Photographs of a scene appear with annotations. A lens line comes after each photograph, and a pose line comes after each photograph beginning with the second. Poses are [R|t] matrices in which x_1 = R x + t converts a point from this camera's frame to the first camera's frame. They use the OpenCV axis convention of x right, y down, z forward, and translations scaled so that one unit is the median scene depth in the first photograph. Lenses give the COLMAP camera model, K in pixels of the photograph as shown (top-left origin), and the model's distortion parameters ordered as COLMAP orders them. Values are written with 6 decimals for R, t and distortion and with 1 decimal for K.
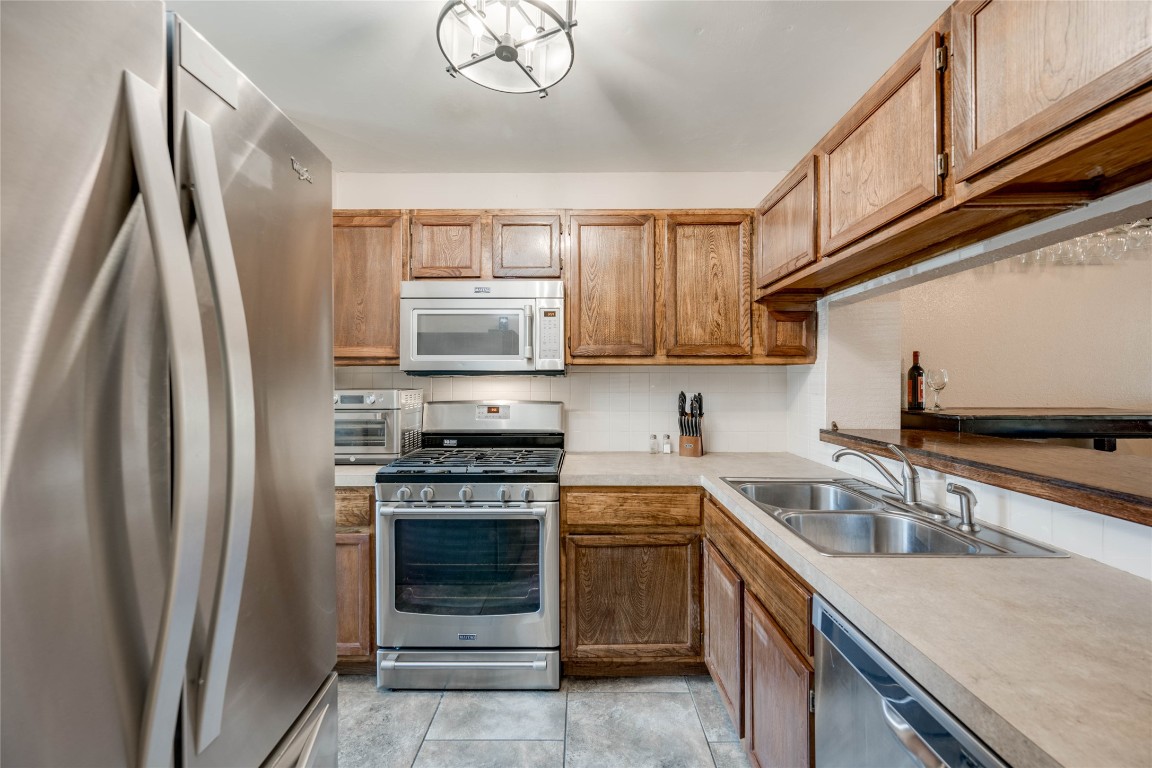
lens RADIAL K [[478.2, 0, 579.1], [0, 478.2, 383.7], [0, 0, 1]] dist [-0.003872, 0.001128]
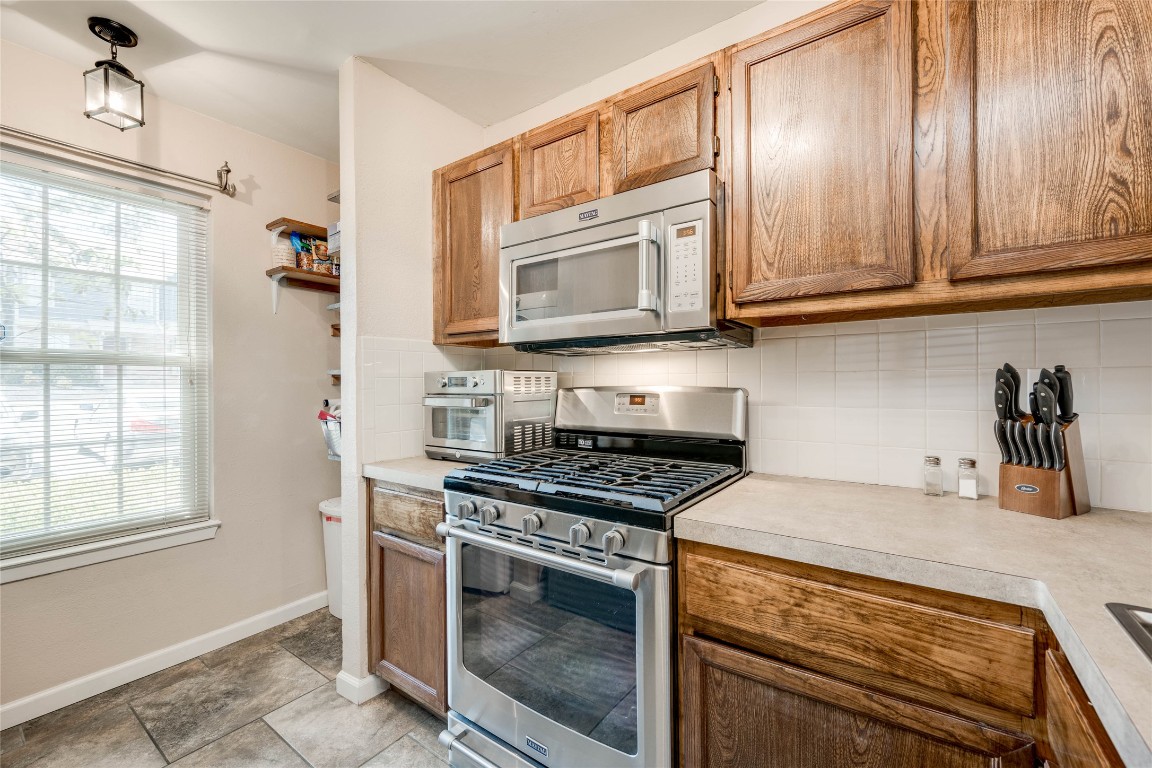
lens RADIAL K [[478.2, 0, 570.3], [0, 478.2, 383.5], [0, 0, 1]] dist [-0.003872, 0.001128]
pose [[0.813129, -0.004169, -0.582069, 0.158198], [0.002655, 0.999991, -0.003455, 0.038484], [0.582077, 0.001264, 0.813132, 0.445268]]
